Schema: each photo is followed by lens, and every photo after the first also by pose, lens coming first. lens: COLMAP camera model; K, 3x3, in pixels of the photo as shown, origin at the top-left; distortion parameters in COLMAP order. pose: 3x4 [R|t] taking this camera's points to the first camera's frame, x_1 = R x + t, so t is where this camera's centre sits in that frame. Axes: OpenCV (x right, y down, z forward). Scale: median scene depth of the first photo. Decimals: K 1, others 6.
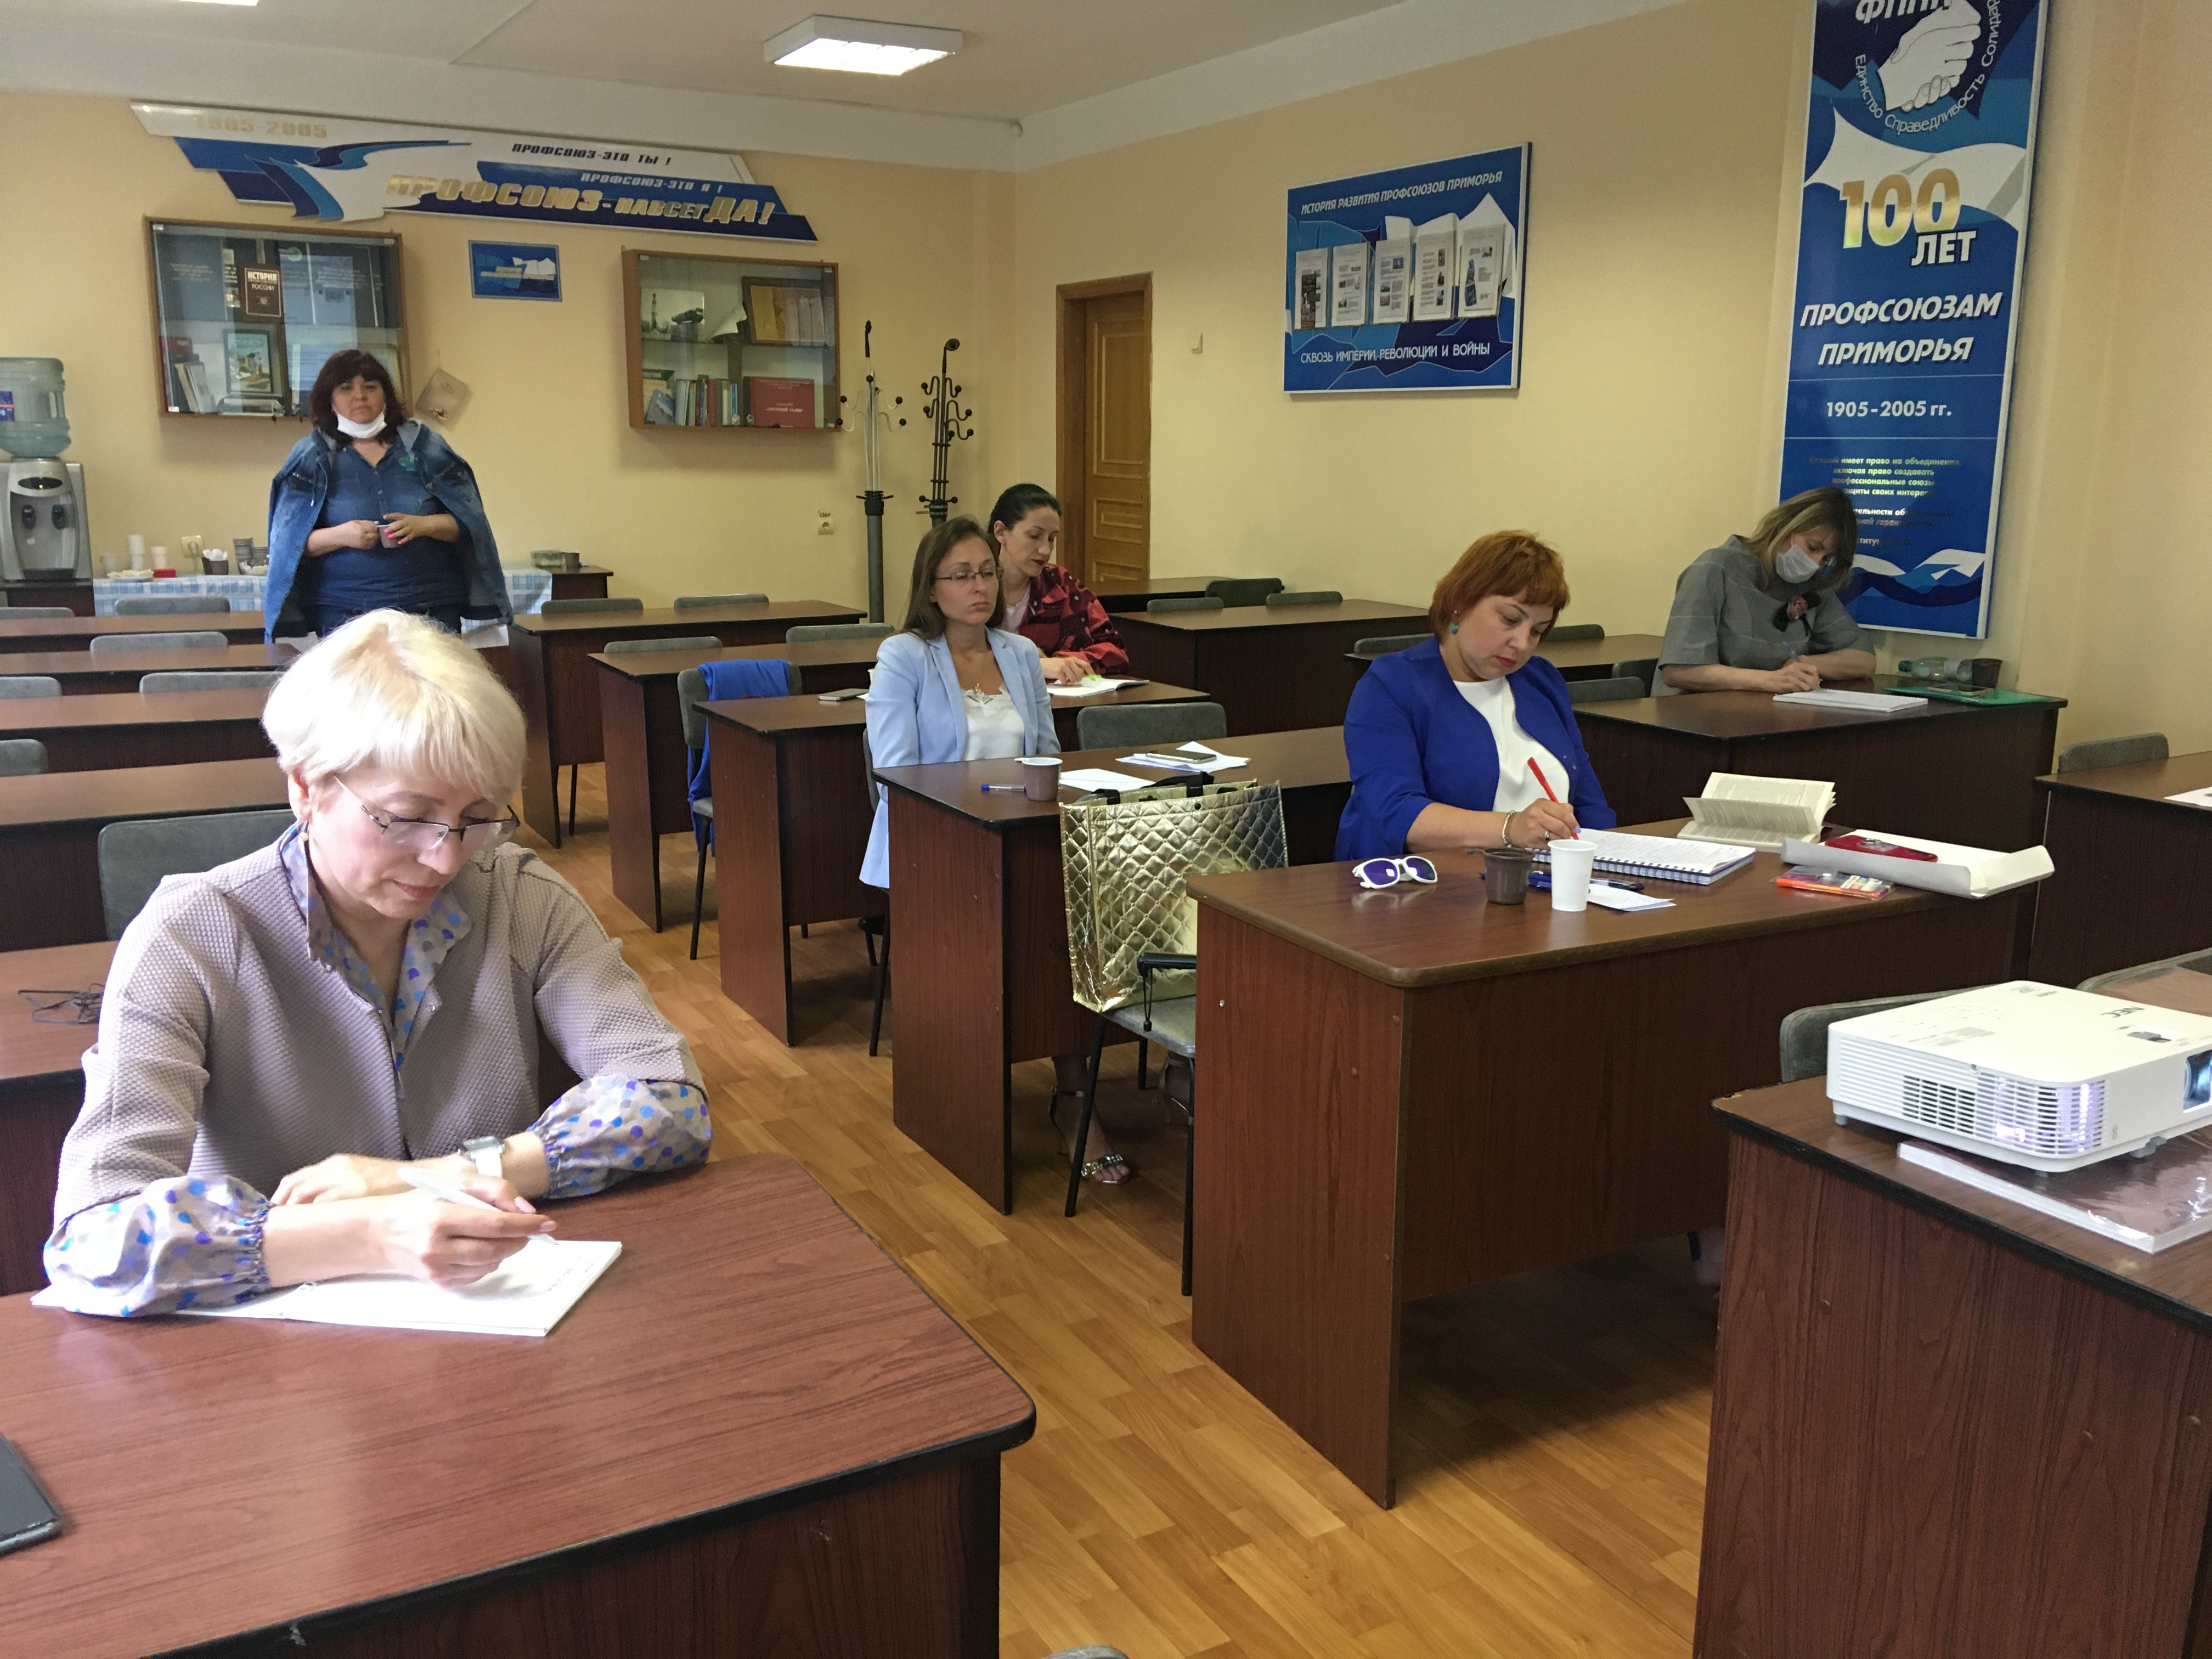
lens RADIAL K [[1876.7, 0, 1101.8], [0, 1876.7, 830.9], [0, 0, 1]] dist [0.132969, -0.207154]
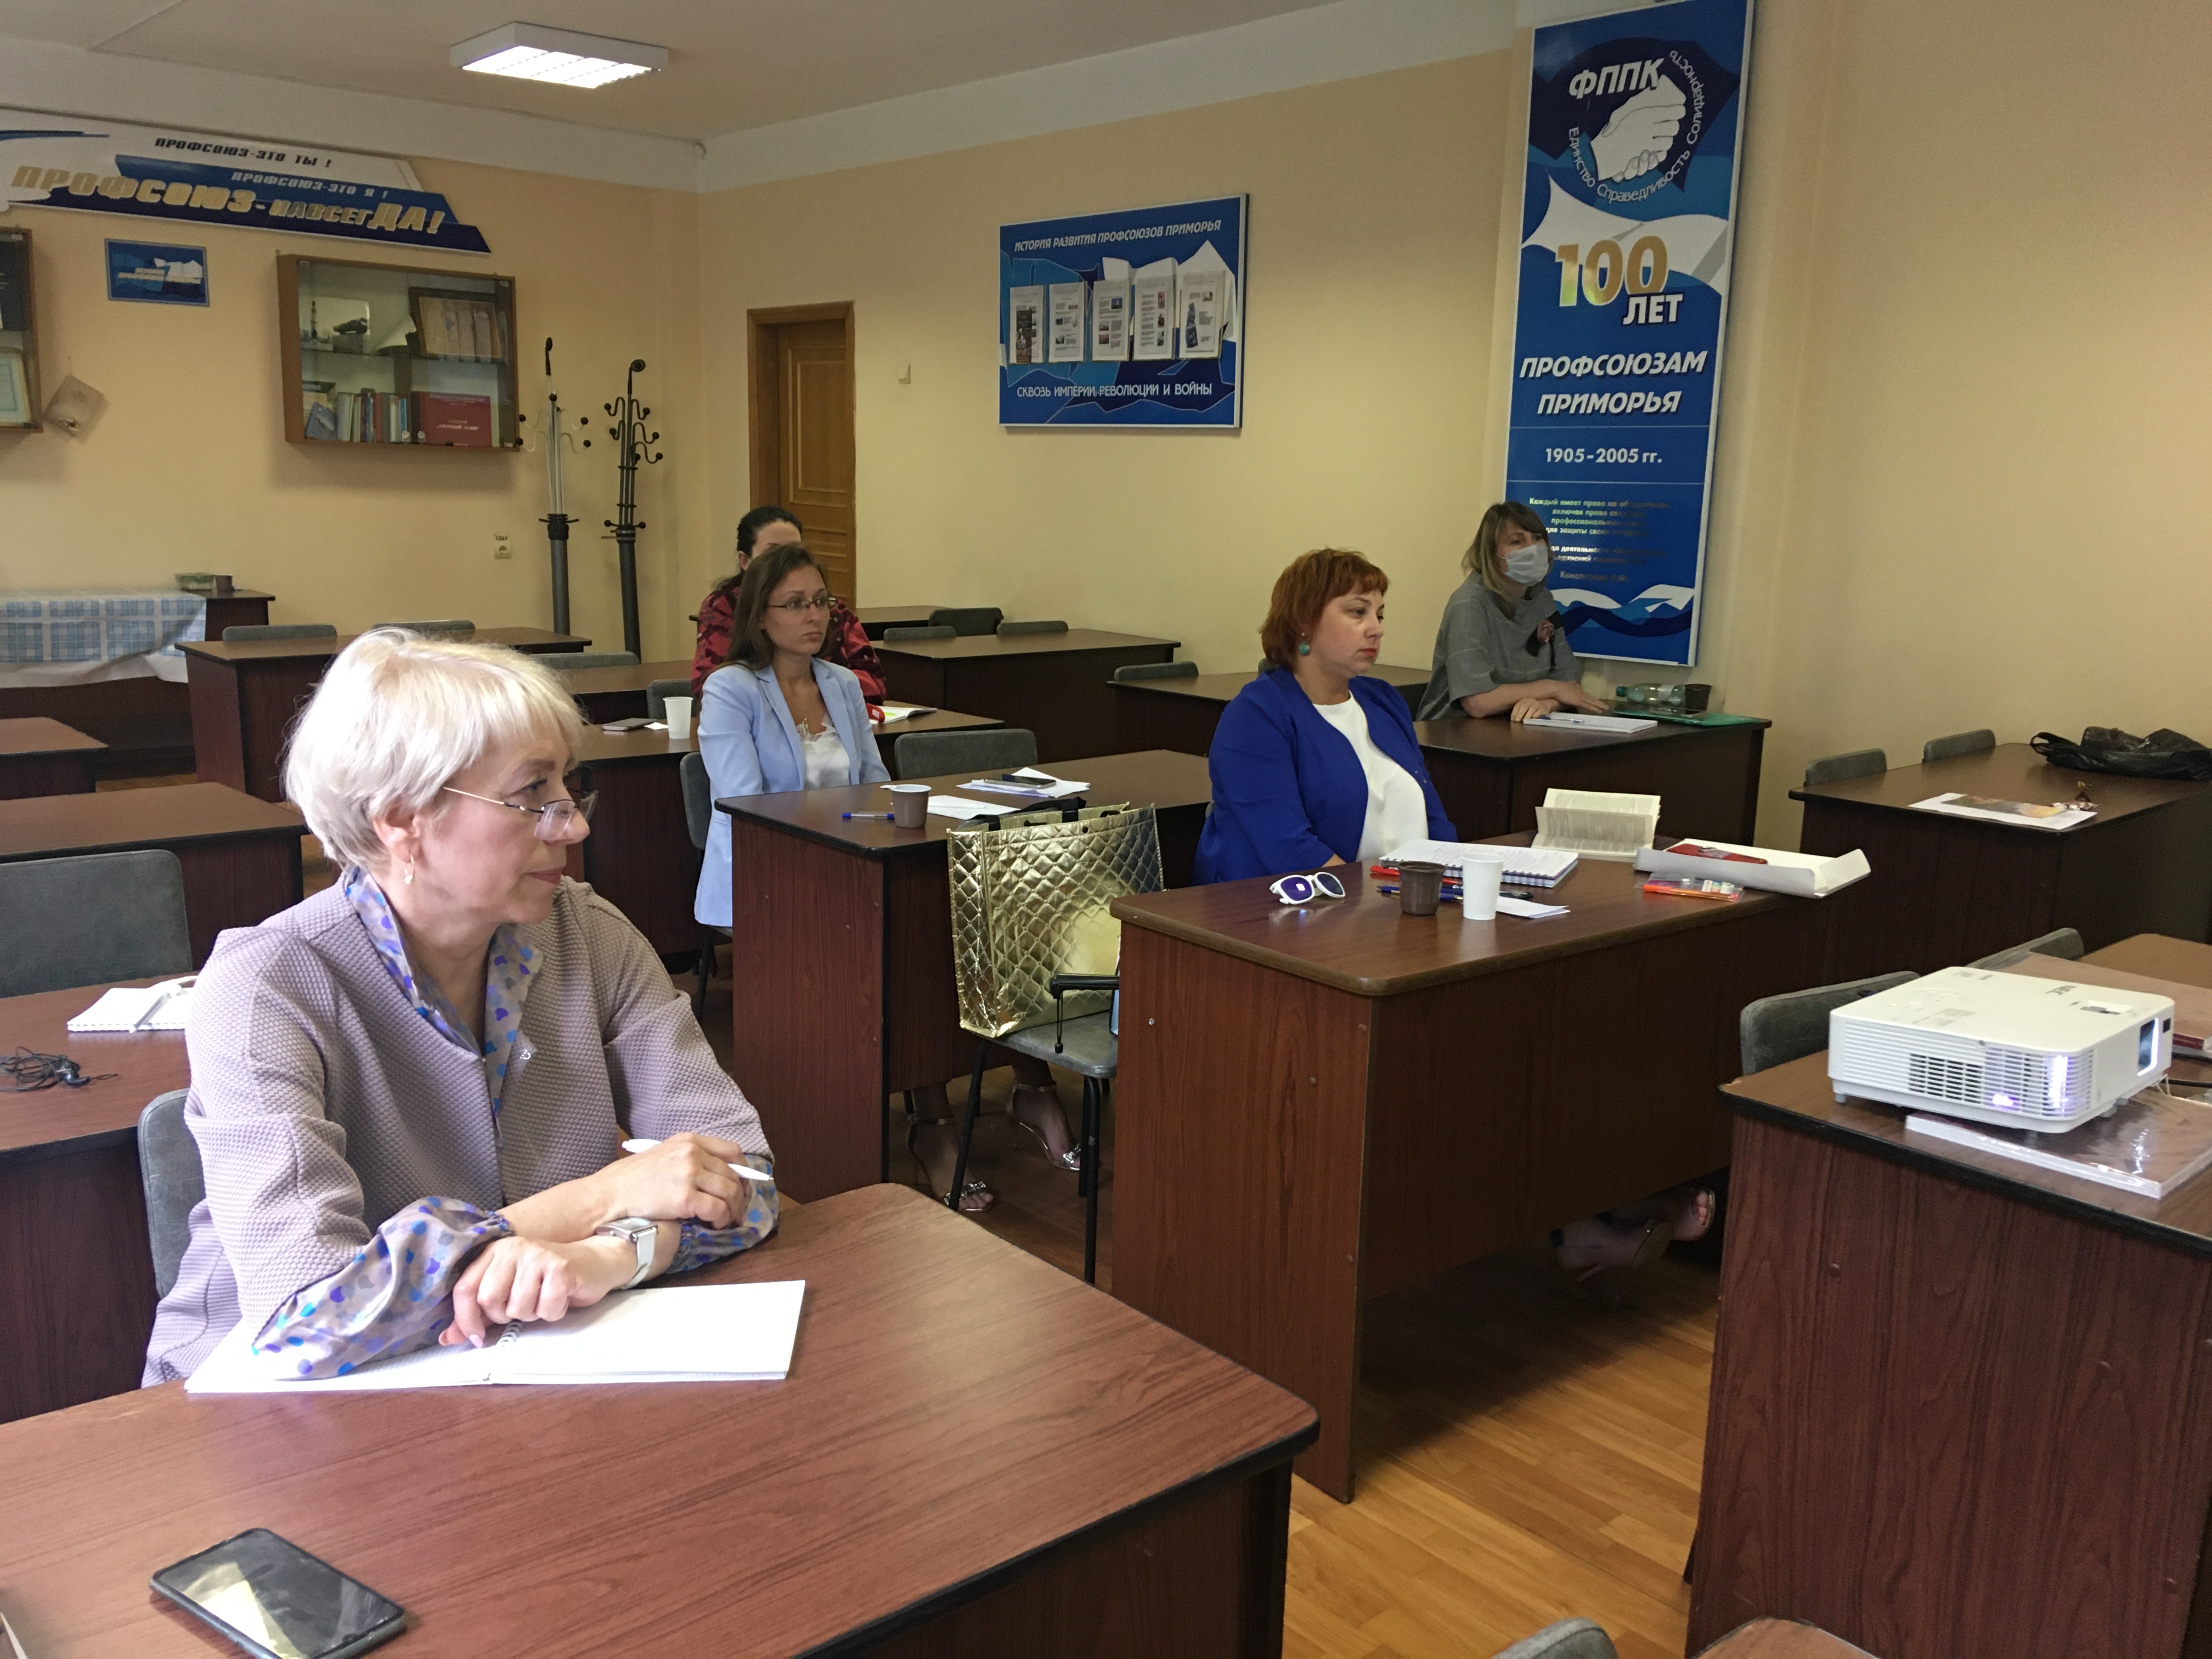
lens RADIAL K [[1876.7, 0, 1101.8], [0, 1876.7, 830.9], [0, 0, 1]] dist [0.132969, -0.207154]
pose [[0.978502, -0.020378, 0.205227, -0.071636], [0.023751, 0.999620, -0.013984, 0.000961], [-0.204864, 0.018558, 0.978614, 0.003537]]
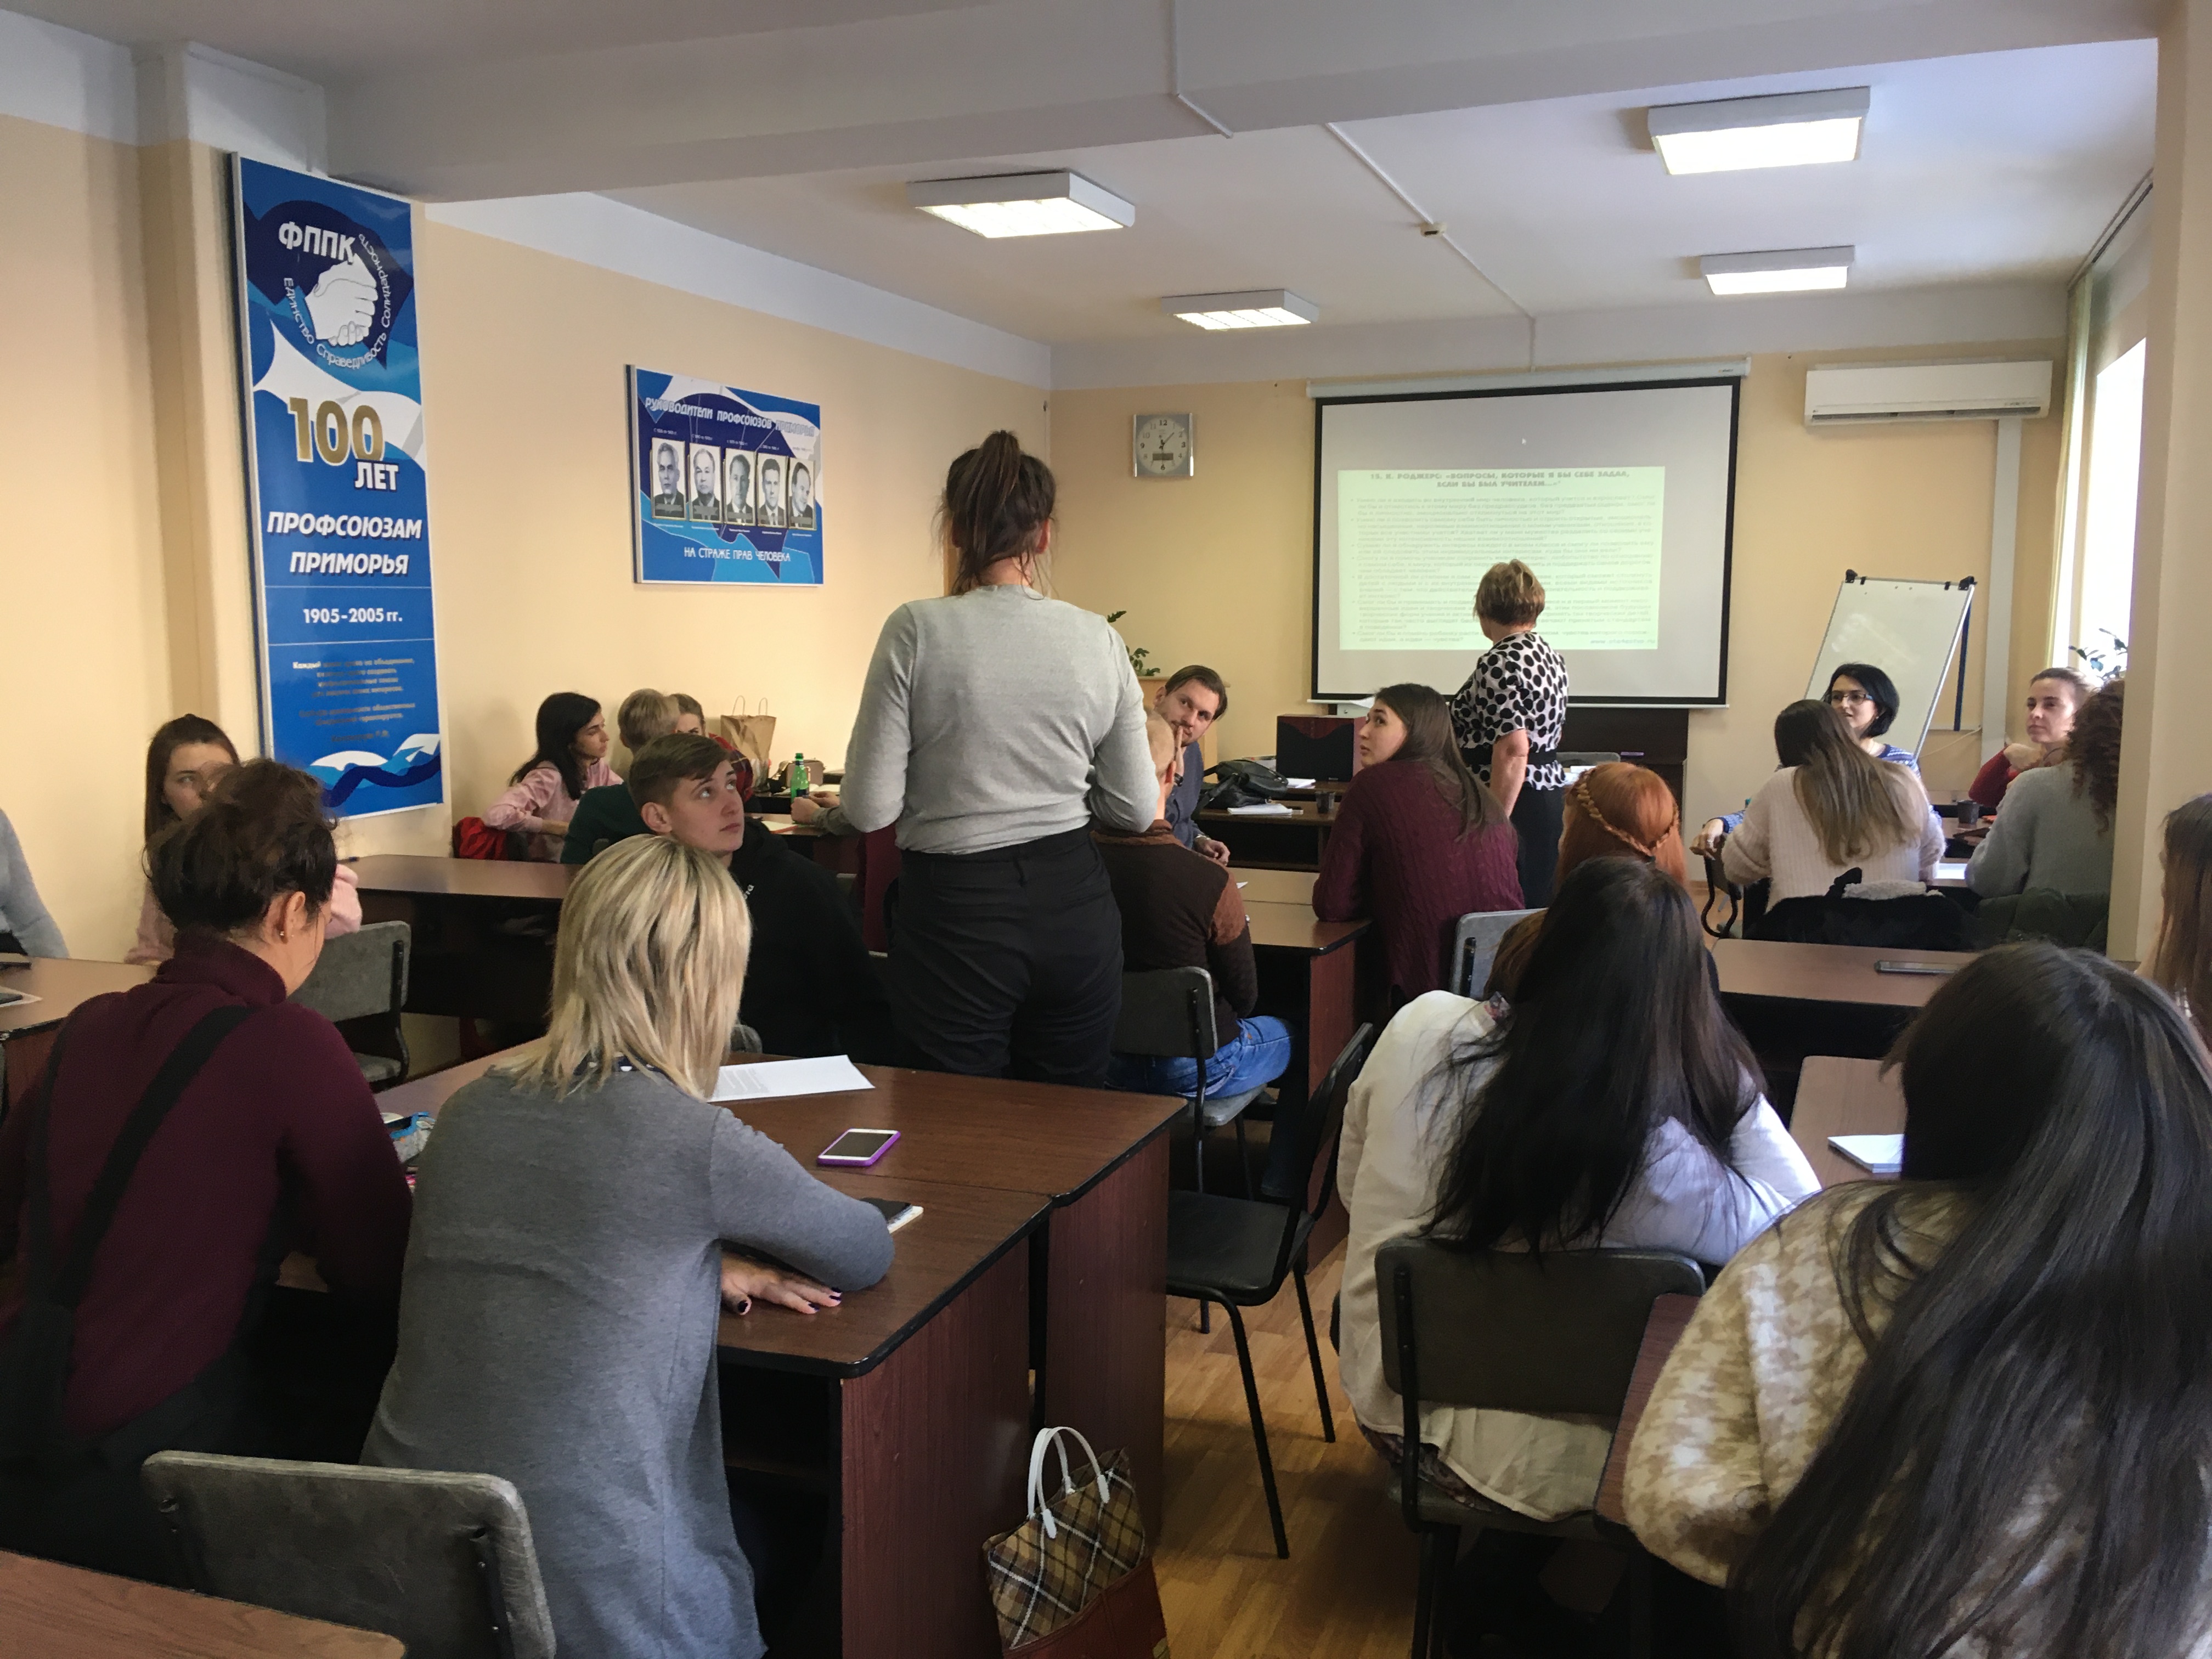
lens RADIAL K [[1886.5, 0, 1134.3], [0, 1886.5, 810.7], [0, 0, 1]] dist [0.136967, -0.187507]
pose [[-0.657821, -0.088814, 0.747920, -0.527872], [0.157938, 0.954679, 0.252278, -0.242168], [-0.736429, 0.284078, -0.613981, 1.041117]]
